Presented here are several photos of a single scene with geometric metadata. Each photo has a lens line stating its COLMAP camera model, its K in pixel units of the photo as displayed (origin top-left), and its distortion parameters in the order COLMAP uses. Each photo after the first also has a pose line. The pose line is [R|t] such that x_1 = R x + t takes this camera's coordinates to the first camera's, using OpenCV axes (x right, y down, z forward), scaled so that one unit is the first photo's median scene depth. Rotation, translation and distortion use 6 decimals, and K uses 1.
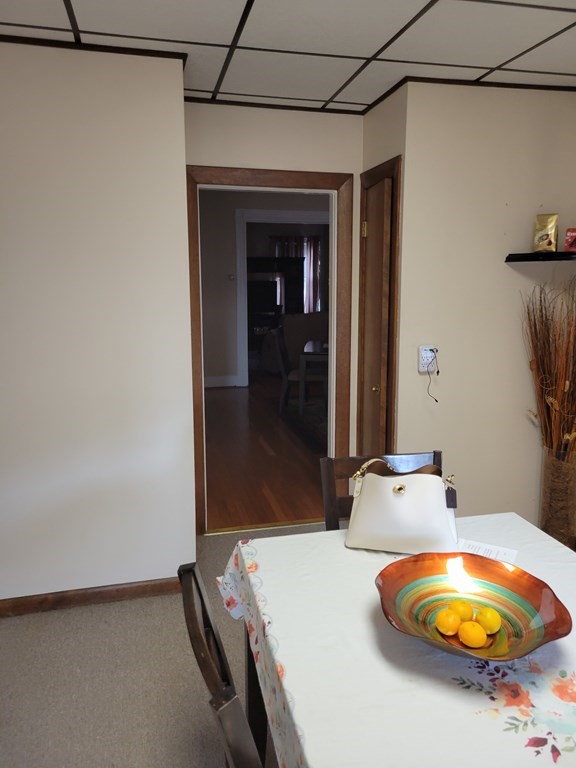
lens RADIAL K [[590.9, 0, 289.8], [0, 590.9, 378.9], [0, 0, 1]] dist [0.078960, -0.010235]
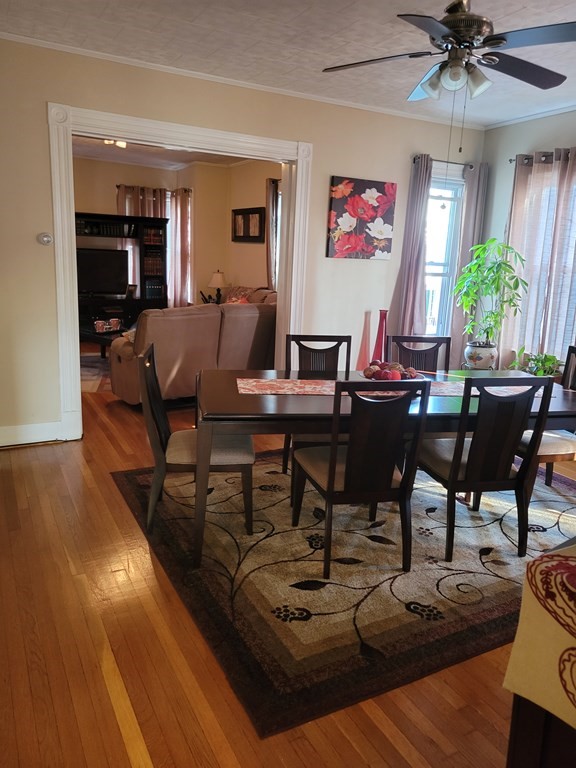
lens RADIAL K [[590.9, 0, 289.8], [0, 590.9, 378.9], [0, 0, 1]] dist [0.078960, -0.010235]
pose [[0.968679, -0.005759, 0.248250, -0.012815], [-0.005239, 0.999035, 0.043618, -0.045673], [-0.248261, -0.043552, 0.967714, 0.265978]]
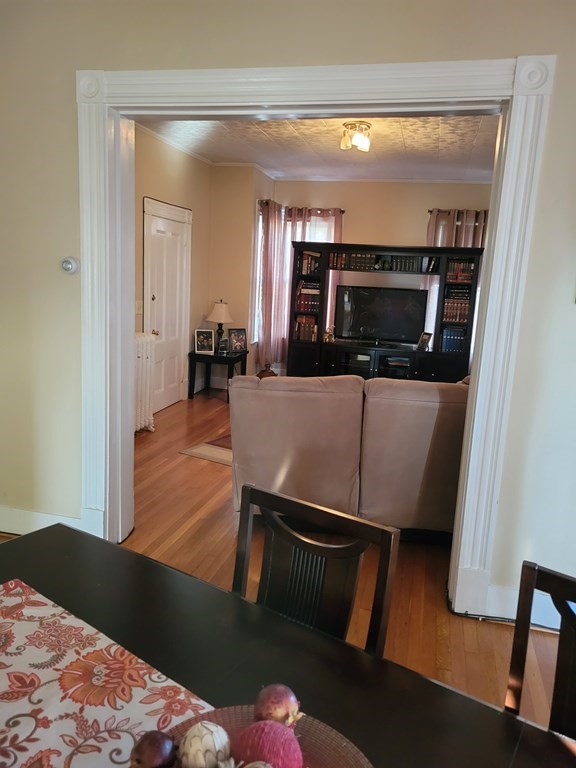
lens RADIAL K [[586.8, 0, 288.0], [0, 586.8, 384.0], [0, 0, 1]] dist [-0.002808, -0.004747]
pose [[0.879637, 0.134769, -0.456153, 0.121436], [-0.132386, 0.990494, 0.037347, -0.081535], [0.456850, 0.027537, 0.889117, 0.457826]]
